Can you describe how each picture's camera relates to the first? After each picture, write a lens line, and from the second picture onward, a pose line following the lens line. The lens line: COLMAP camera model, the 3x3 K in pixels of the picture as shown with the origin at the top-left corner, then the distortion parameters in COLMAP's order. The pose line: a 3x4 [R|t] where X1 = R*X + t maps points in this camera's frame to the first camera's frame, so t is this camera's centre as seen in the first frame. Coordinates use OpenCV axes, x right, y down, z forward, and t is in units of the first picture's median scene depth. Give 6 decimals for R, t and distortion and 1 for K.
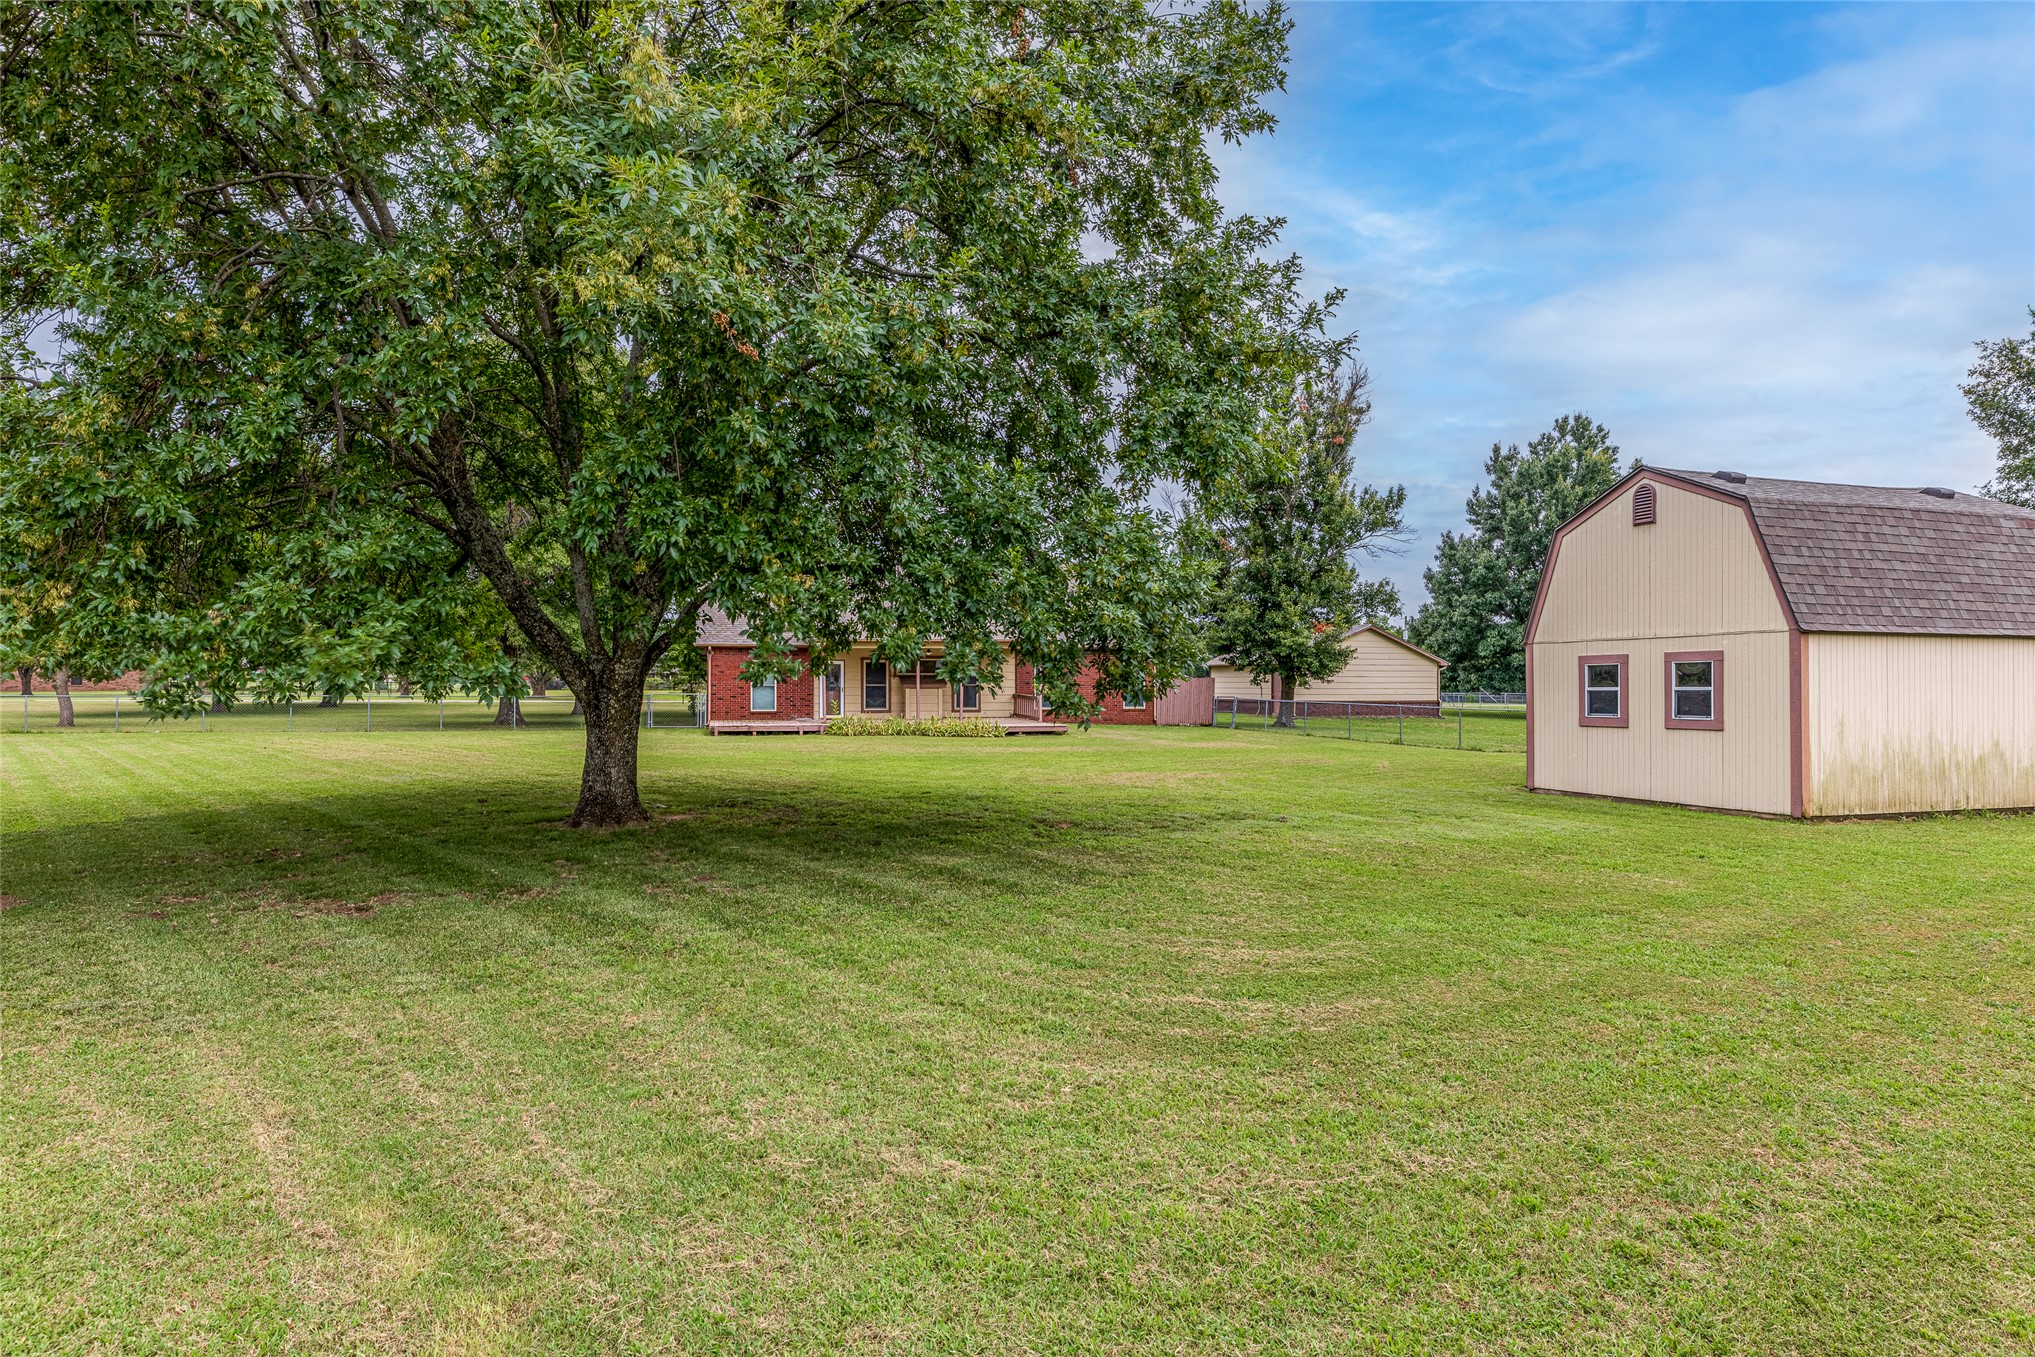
lens RADIAL K [[1160.6, 0, 1012.1], [0, 1160.6, 673.4], [0, 0, 1]] dist [-0.002716, -0.000446]
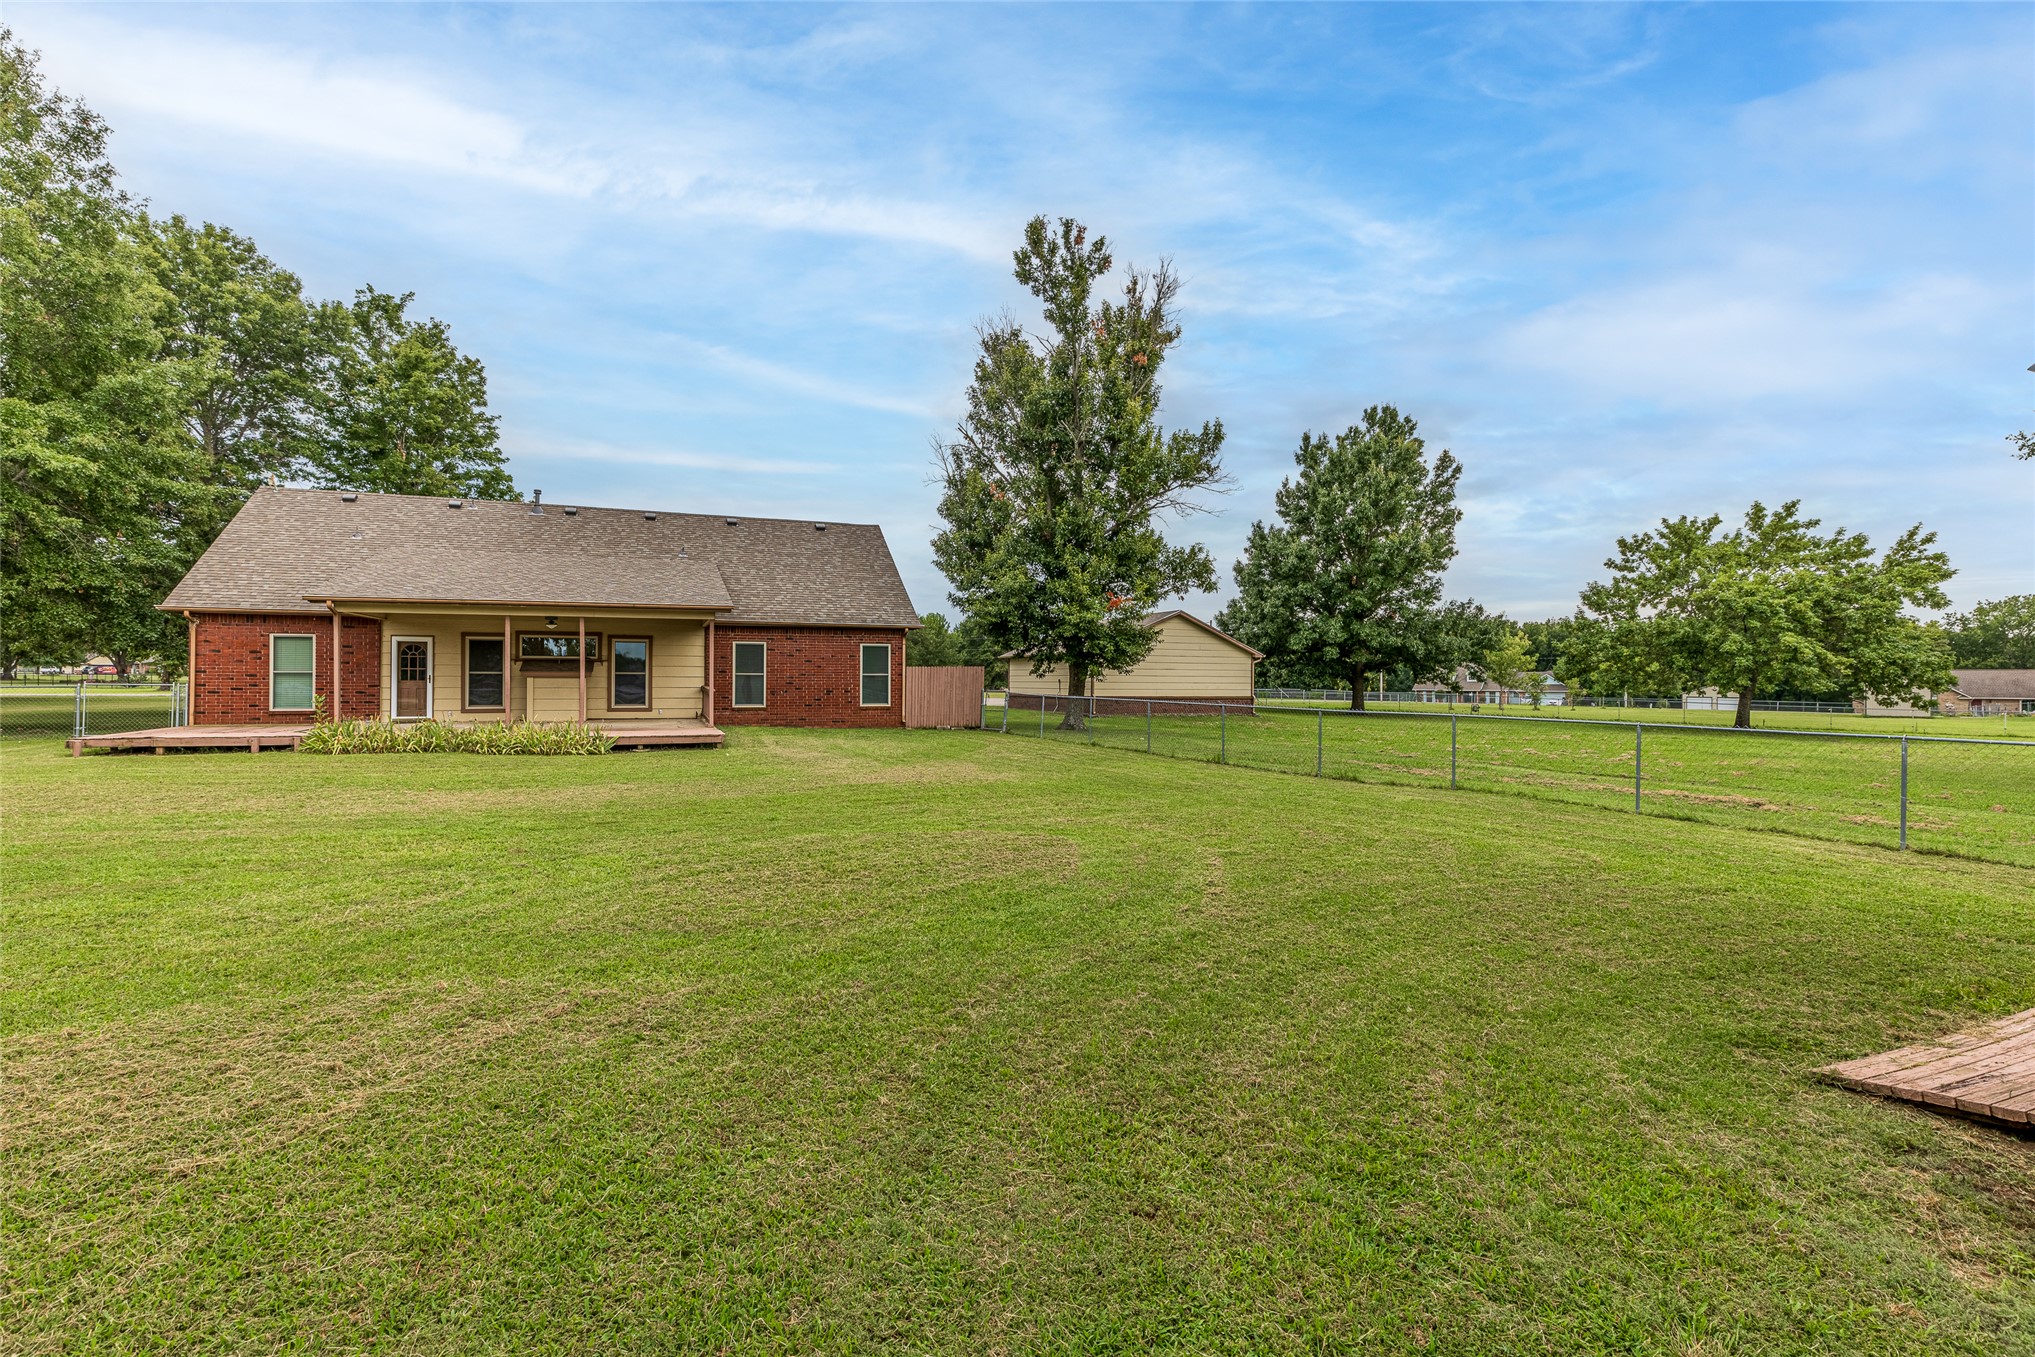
lens RADIAL K [[920.3, 0, 1021.9], [0, 920.3, 681.0], [0, 0, 1]] dist [0.000684, 0.000638]
pose [[0.991532, 0.003121, 0.129824, 0.117239], [-0.003896, 0.999976, 0.005715, 0.009507], [-0.129803, -0.006173, 0.991521, 0.379643]]
